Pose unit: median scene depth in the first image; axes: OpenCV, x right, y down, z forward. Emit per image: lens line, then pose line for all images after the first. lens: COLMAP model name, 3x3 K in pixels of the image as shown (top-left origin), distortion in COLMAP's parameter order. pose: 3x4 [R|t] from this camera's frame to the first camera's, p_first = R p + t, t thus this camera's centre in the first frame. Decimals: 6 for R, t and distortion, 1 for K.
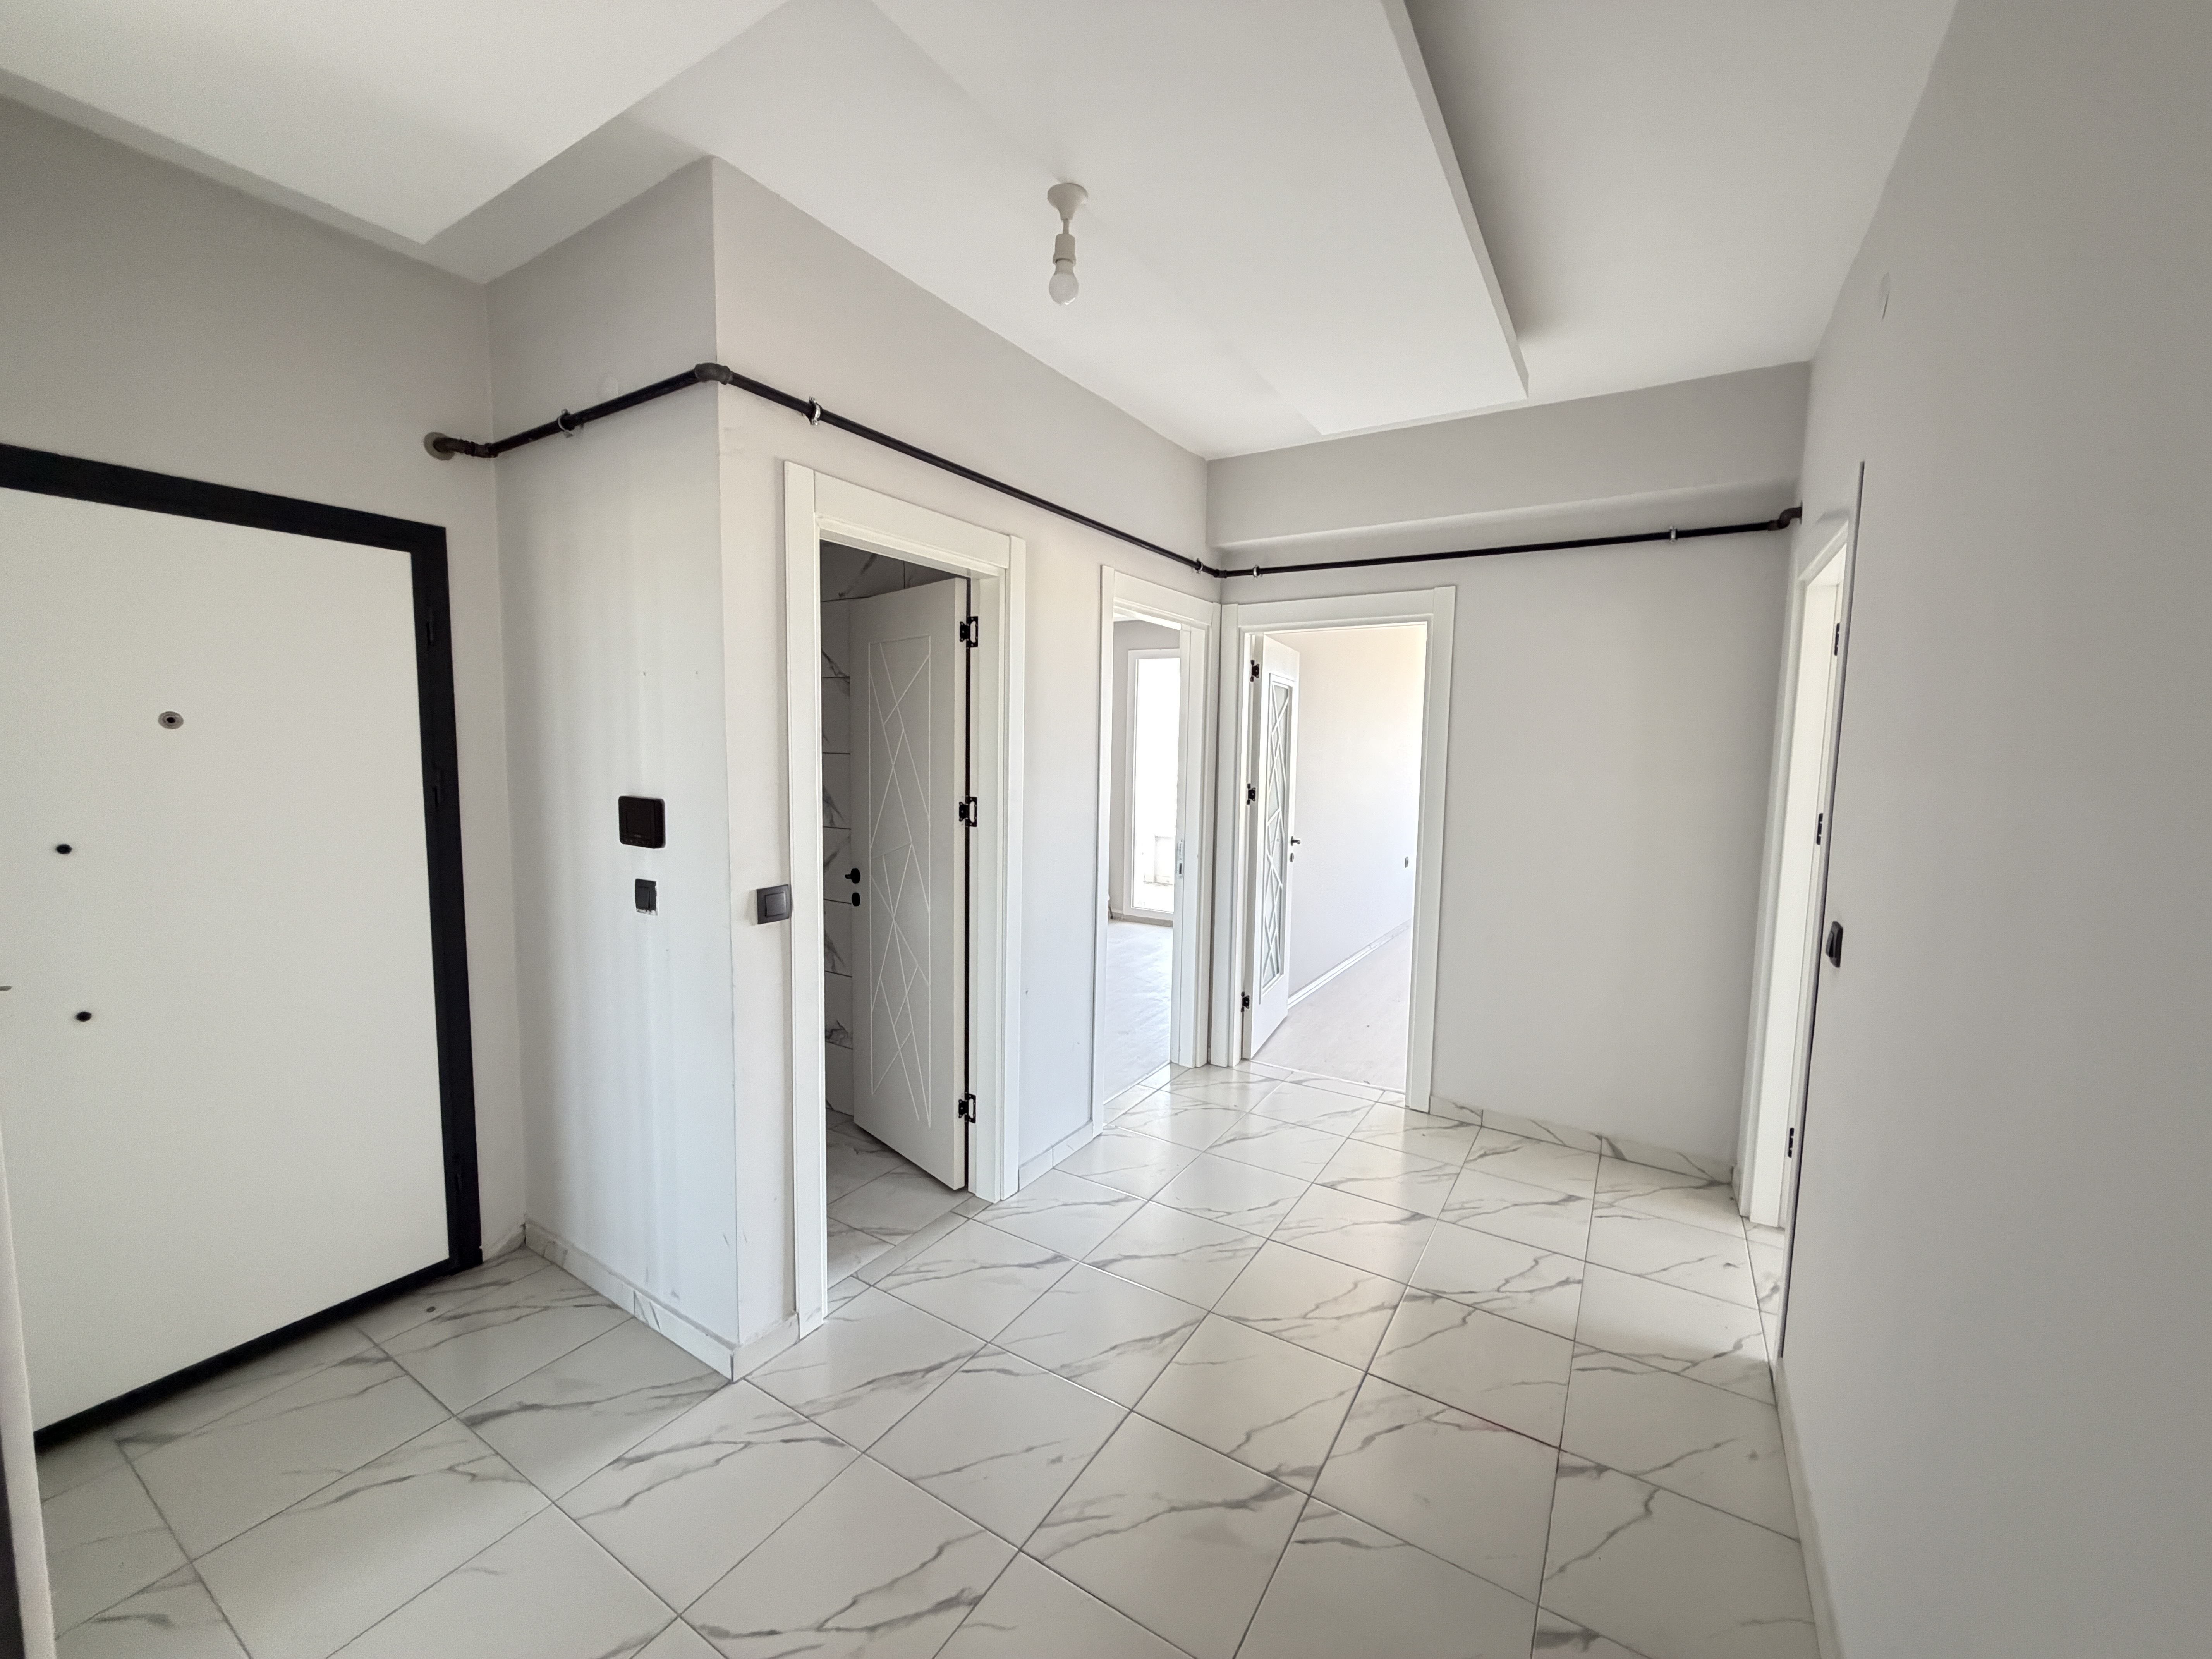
lens RADIAL K [[880.6, 0, 1094.2], [0, 880.6, 824.5], [0, 0, 1]] dist [0.001010, -0.000084]
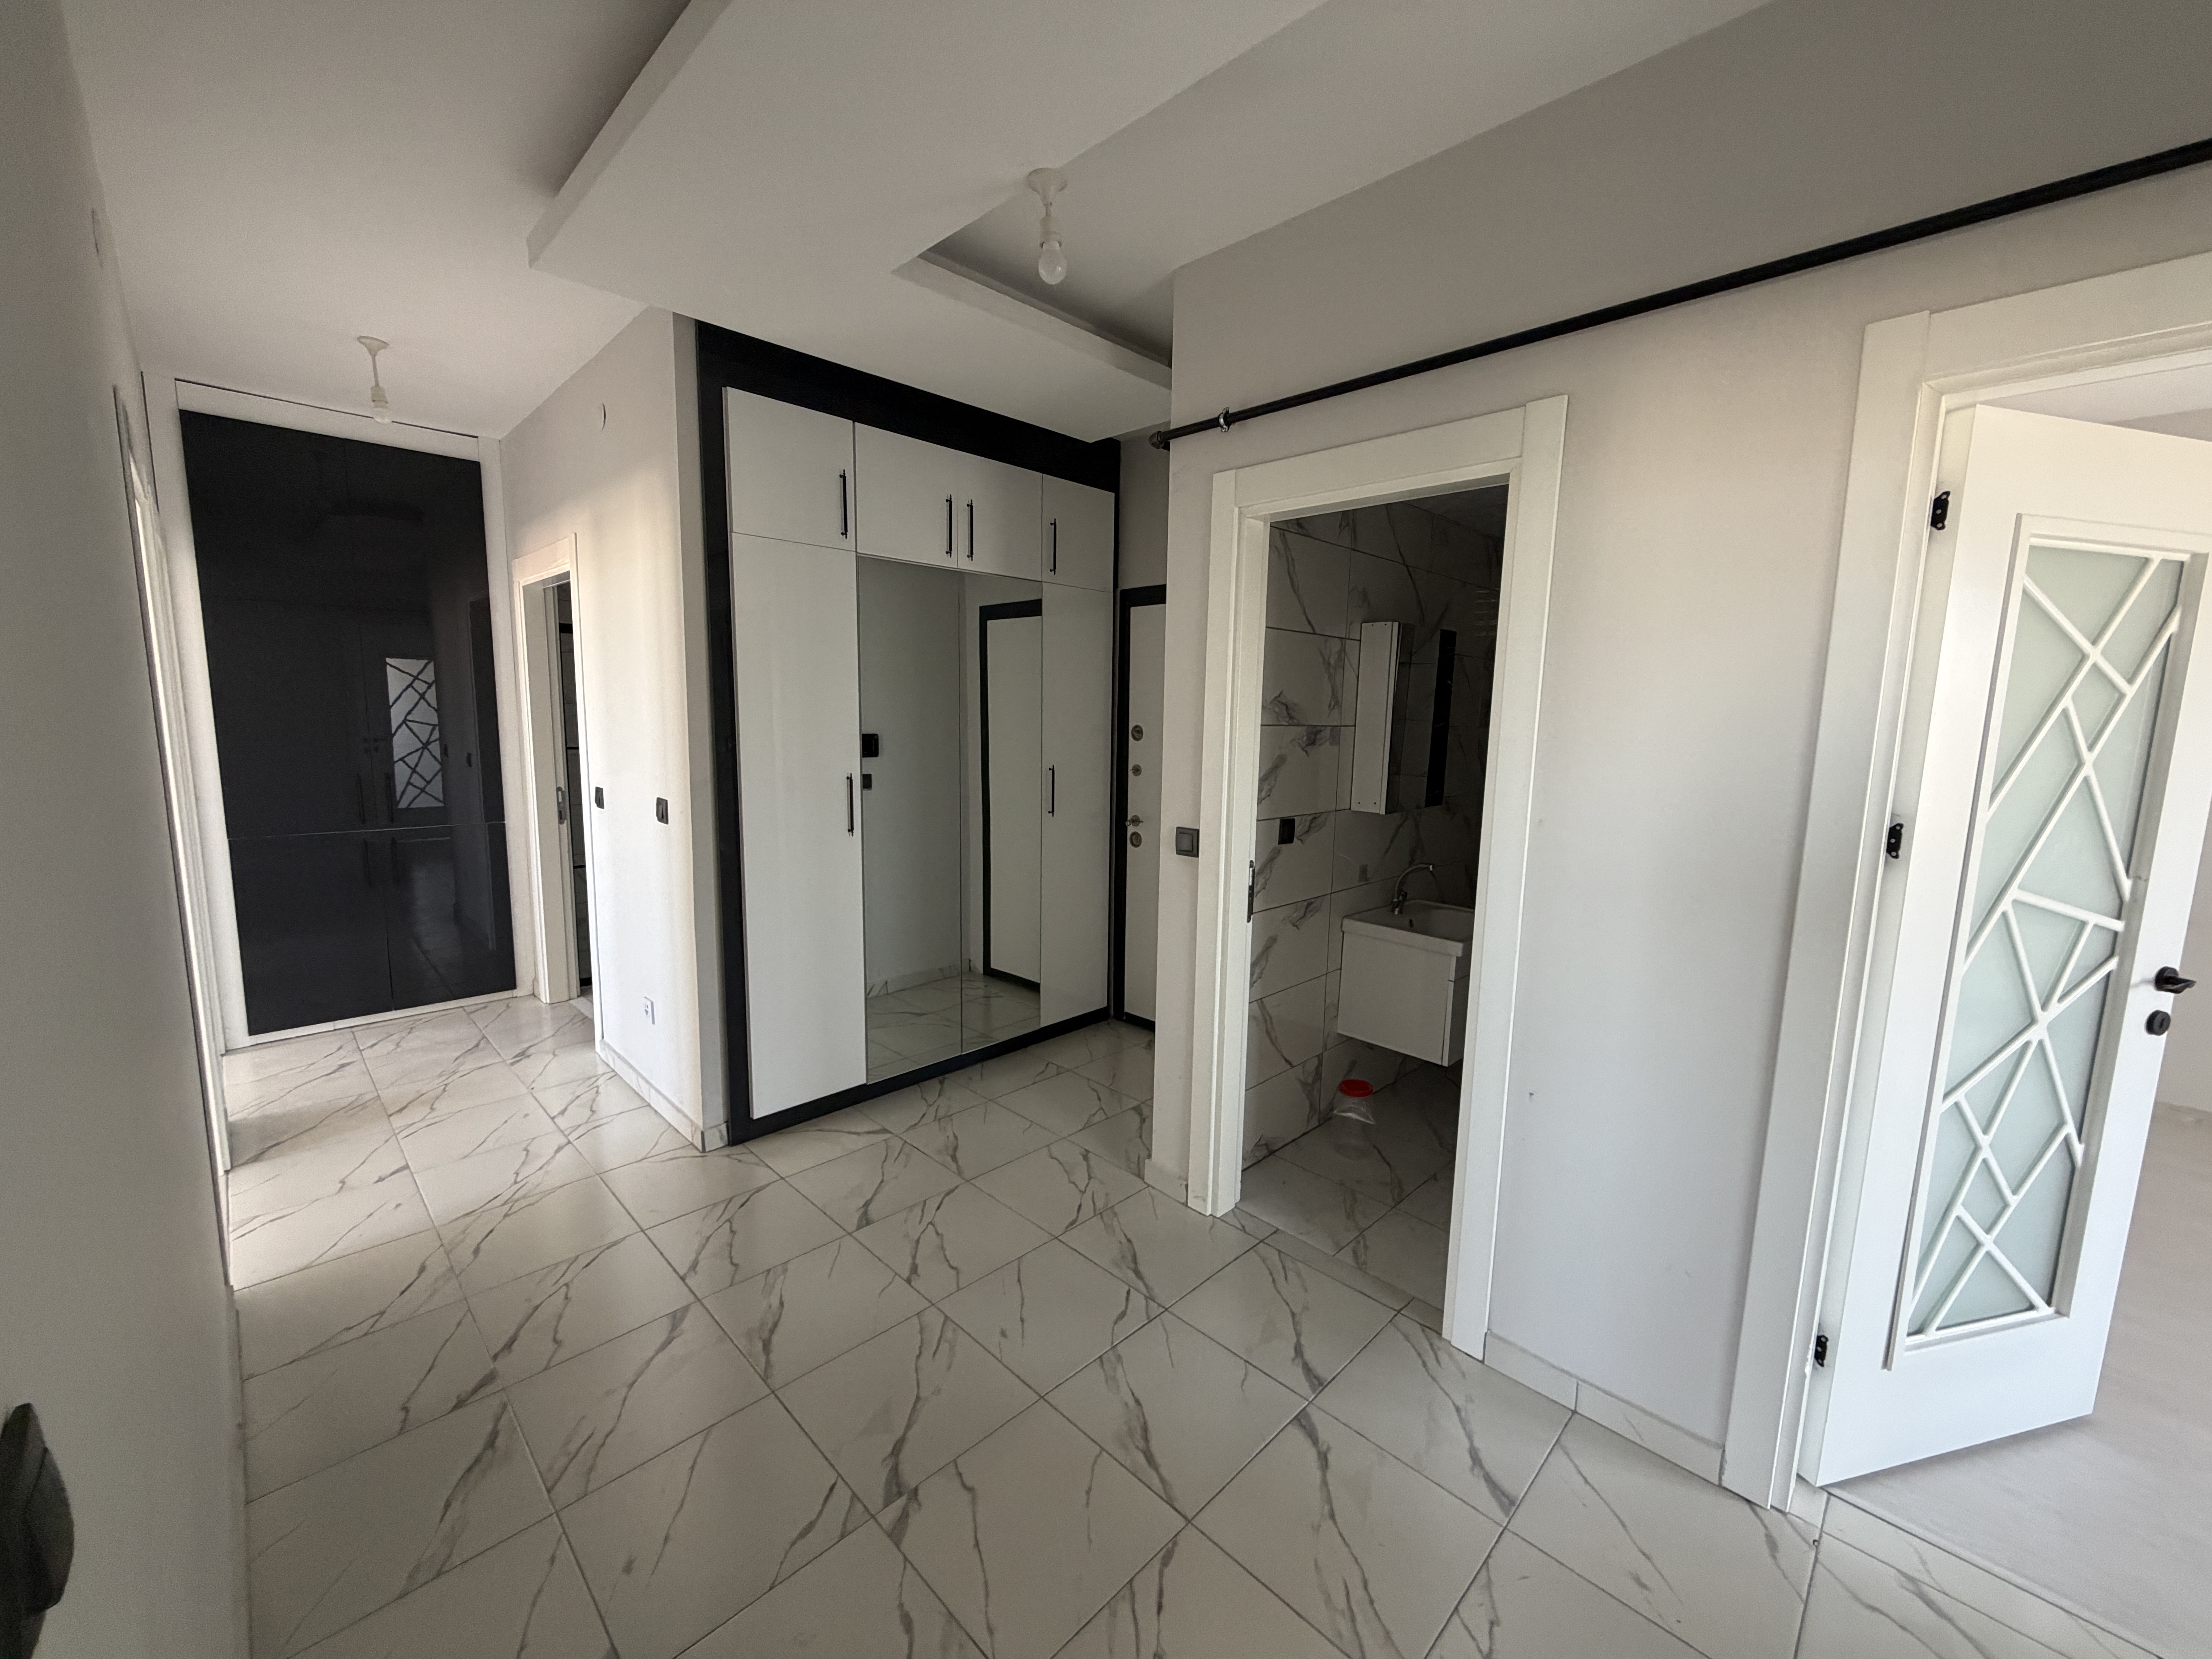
lens RADIAL K [[880.6, 0, 1110.6], [0, 880.6, 824.1], [0, 0, 1]] dist [0.001010, -0.000084]
pose [[-0.217151, 0.105206, -0.970452, 0.932705], [-0.108308, 0.985440, 0.131066, -0.093143], [0.970111, 0.133568, -0.202595, 1.229676]]
